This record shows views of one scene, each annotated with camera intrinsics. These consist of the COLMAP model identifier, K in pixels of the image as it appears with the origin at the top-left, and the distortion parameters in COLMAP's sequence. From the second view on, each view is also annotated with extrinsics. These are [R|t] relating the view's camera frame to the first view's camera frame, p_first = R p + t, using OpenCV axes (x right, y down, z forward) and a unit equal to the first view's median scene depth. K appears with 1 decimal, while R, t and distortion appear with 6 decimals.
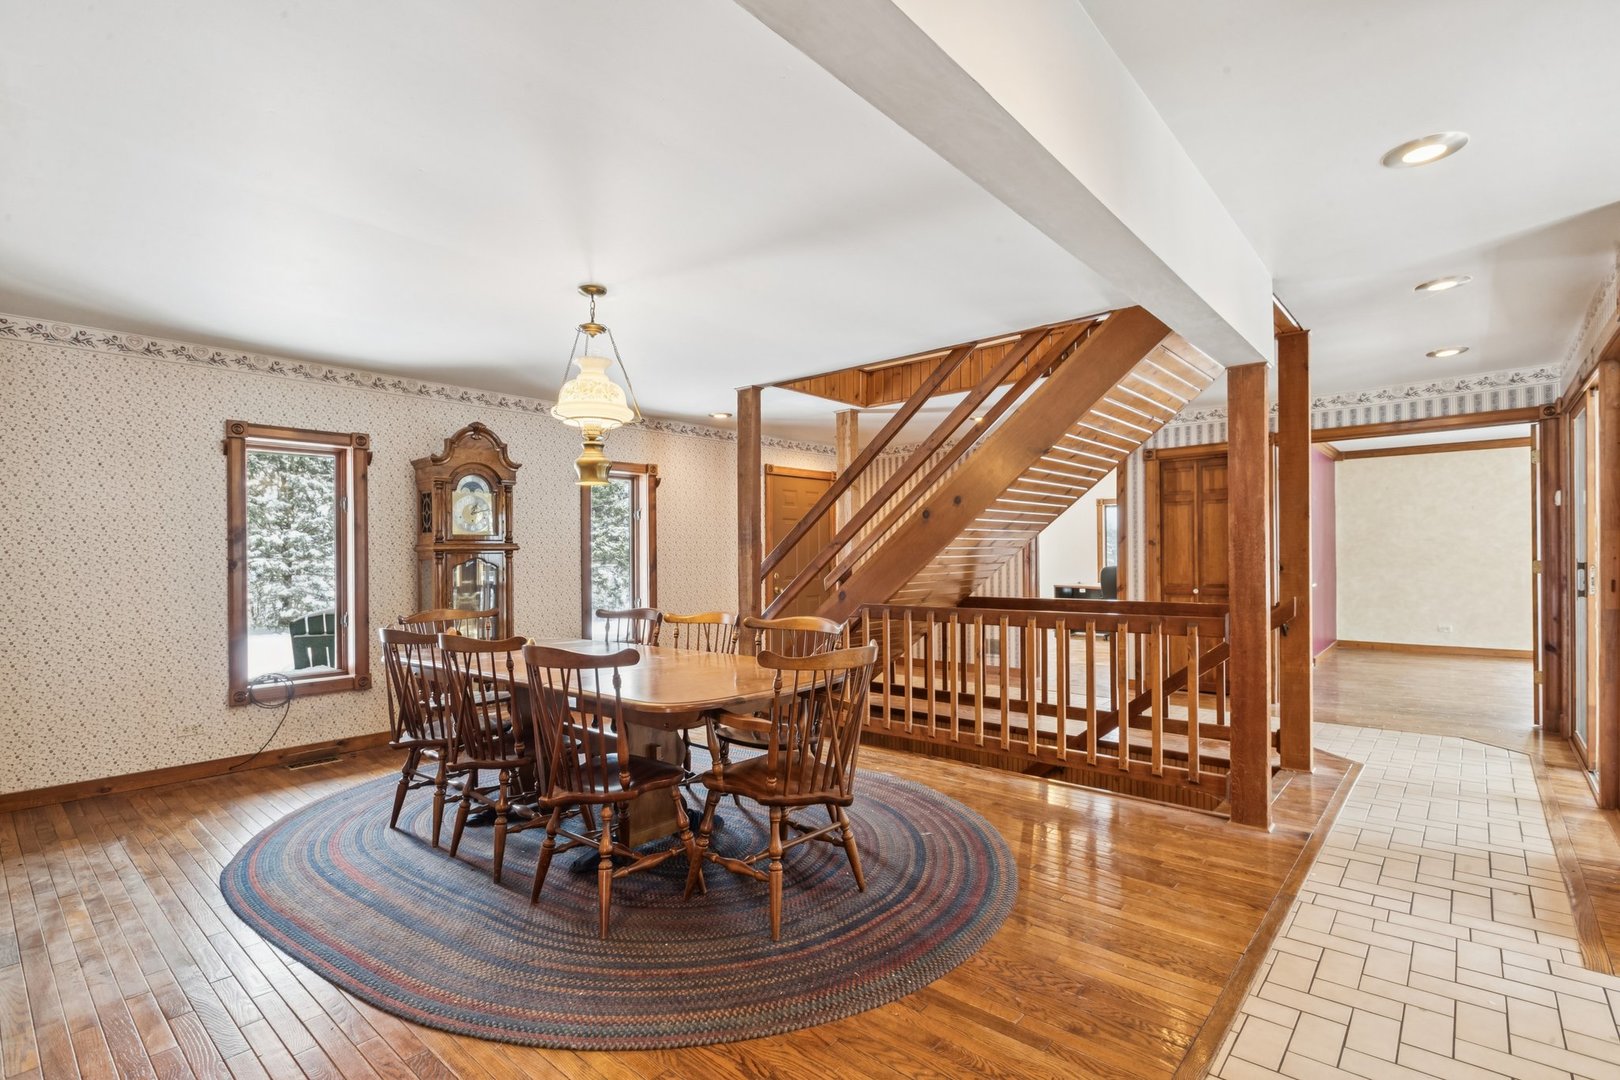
lens RADIAL K [[754.4, 0, 817.9], [0, 754.4, 552.4], [0, 0, 1]] dist [-0.003295, -0.001225]
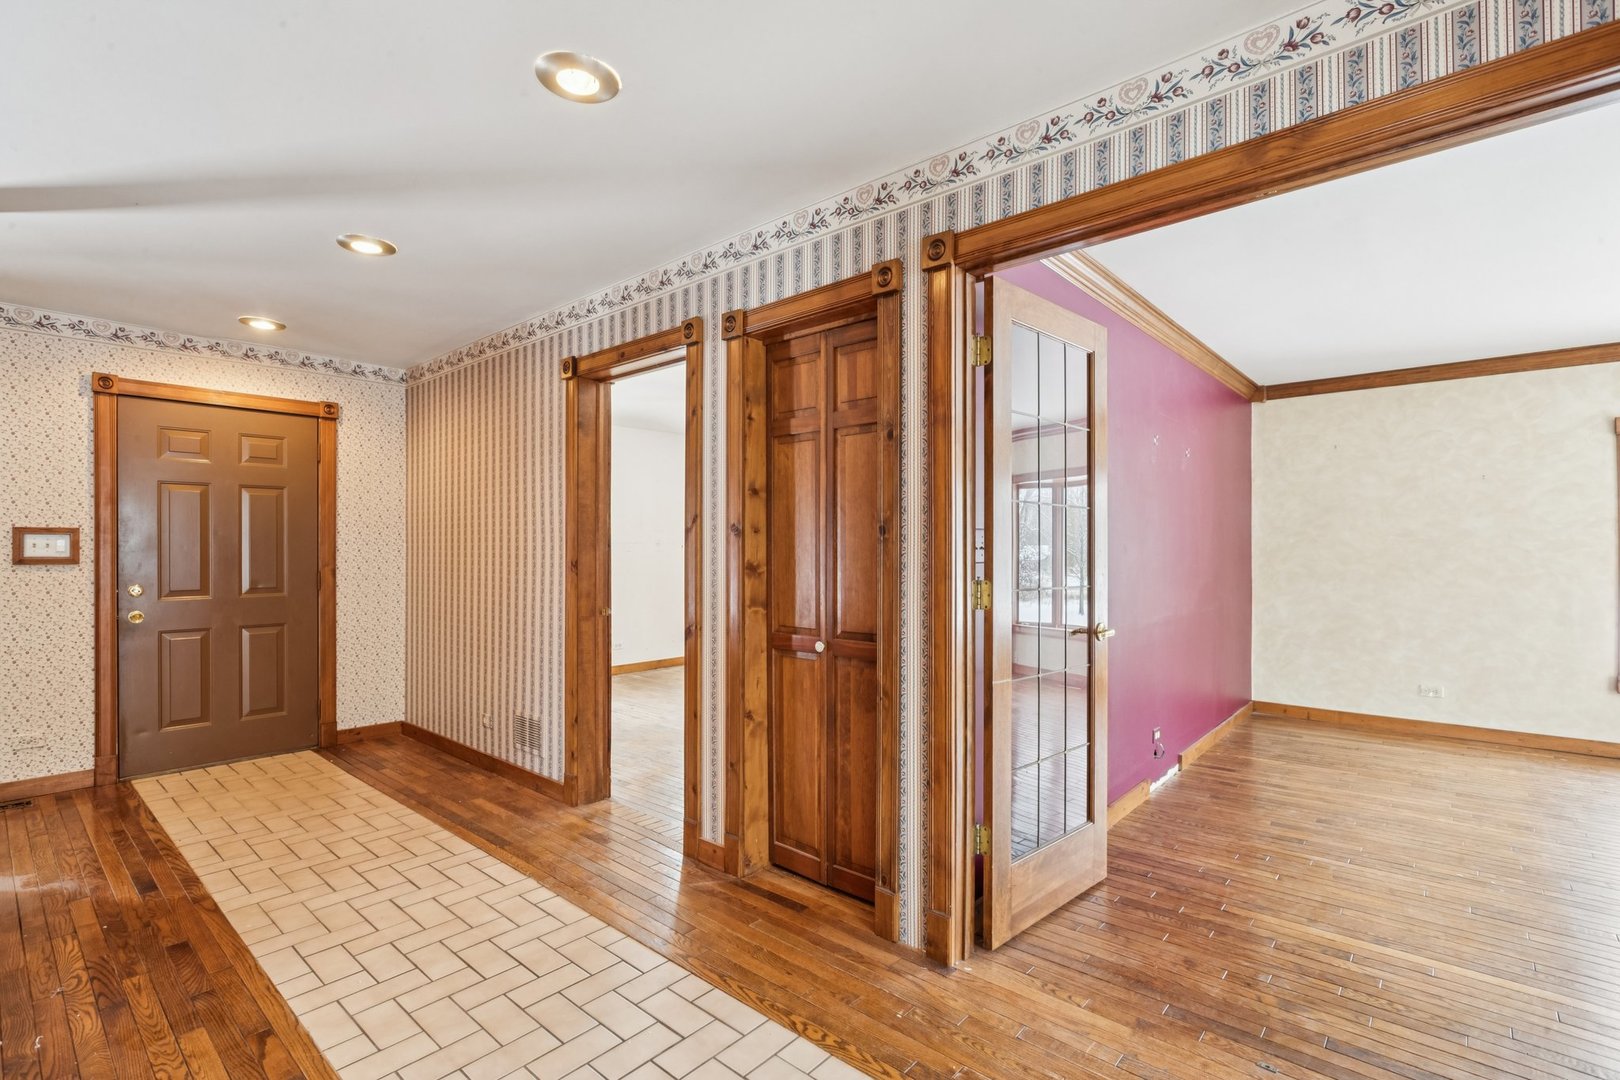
lens RADIAL K [[754.4, 0, 807.0], [0, 754.4, 545.2], [0, 0, 1]] dist [-0.003295, -0.001225]
pose [[0.999918, 0.010117, -0.007856, 0.485405], [-0.010150, 0.999940, -0.004112, -0.002521], [0.007814, 0.004191, 0.999961, 0.568741]]
